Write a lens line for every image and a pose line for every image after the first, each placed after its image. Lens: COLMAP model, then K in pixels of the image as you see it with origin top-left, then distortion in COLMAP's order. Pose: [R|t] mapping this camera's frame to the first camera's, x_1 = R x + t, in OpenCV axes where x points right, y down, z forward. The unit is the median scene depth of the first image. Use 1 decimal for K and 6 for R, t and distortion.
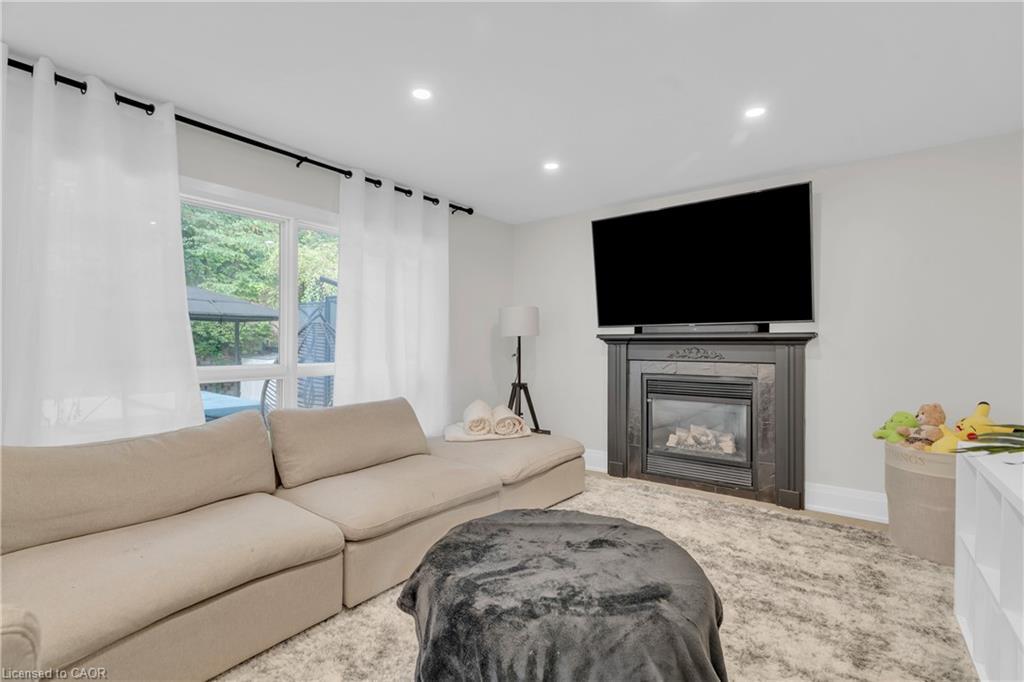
lens RADIAL K [[472.0, 0, 514.5], [0, 472.0, 346.8], [0, 0, 1]] dist [-0.003362, 0.000303]
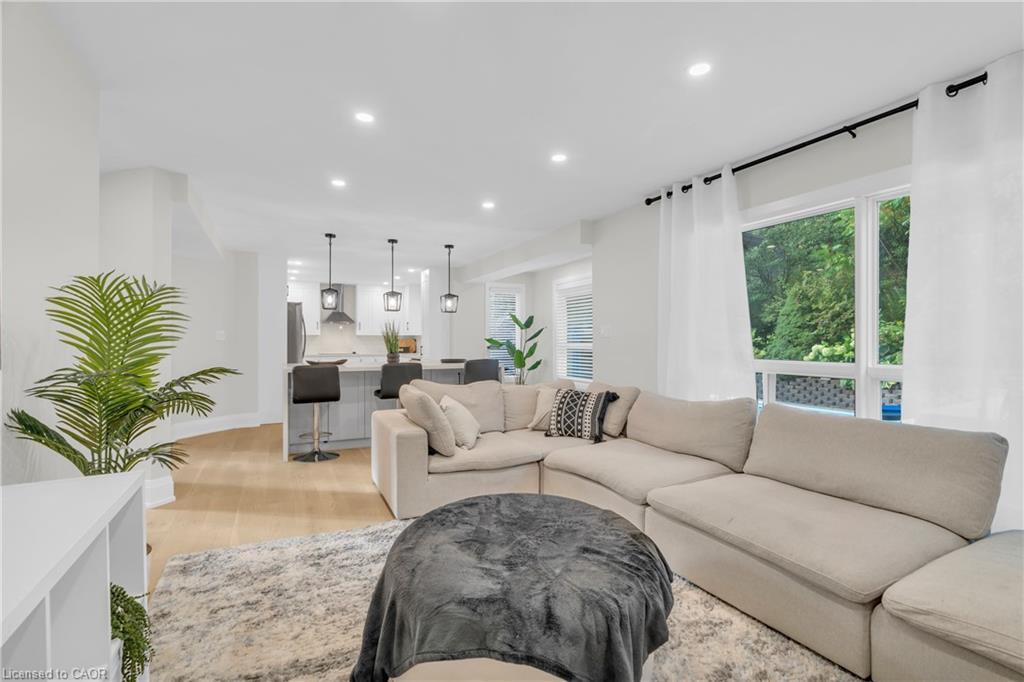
lens RADIAL K [[472.0, 0, 514.5], [0, 472.0, 346.8], [0, 0, 1]] dist [-0.003362, 0.000303]
pose [[-0.430988, 0.011330, -0.902287, 0.644072], [0.000525, 0.999924, 0.012305, -0.006183], [0.902358, 0.004830, -0.430961, 0.868762]]
